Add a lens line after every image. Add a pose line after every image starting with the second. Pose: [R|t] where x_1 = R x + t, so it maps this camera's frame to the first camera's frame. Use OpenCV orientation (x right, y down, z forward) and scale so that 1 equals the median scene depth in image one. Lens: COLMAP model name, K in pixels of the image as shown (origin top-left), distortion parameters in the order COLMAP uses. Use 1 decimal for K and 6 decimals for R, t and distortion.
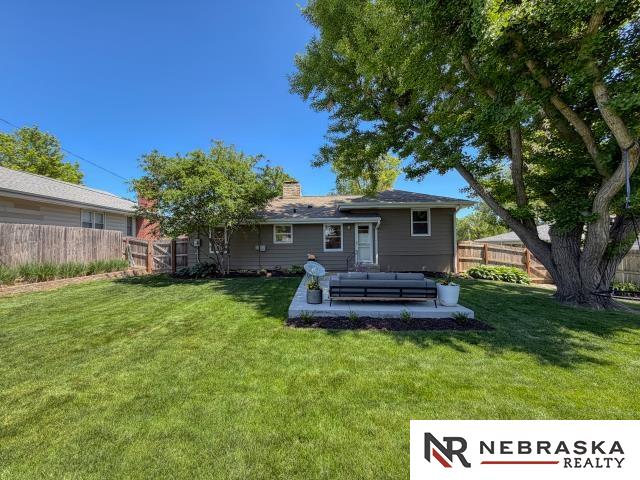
lens RADIAL K [[255.5, 0, 317.9], [0, 255.5, 242.9], [0, 0, 1]] dist [-0.001250, 0.000313]
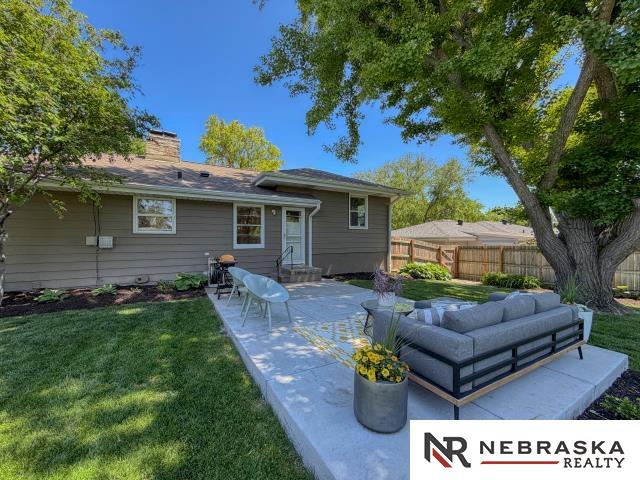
lens RADIAL K [[255.5, 0, 318.1], [0, 255.5, 236.7], [0, 0, 1]] dist [-0.001250, 0.000313]
pose [[0.866458, 0.020912, 0.498812, -0.106511], [-0.018604, 0.999781, -0.009599, 0.008526], [-0.498904, -0.000963, 0.866657, 0.366362]]
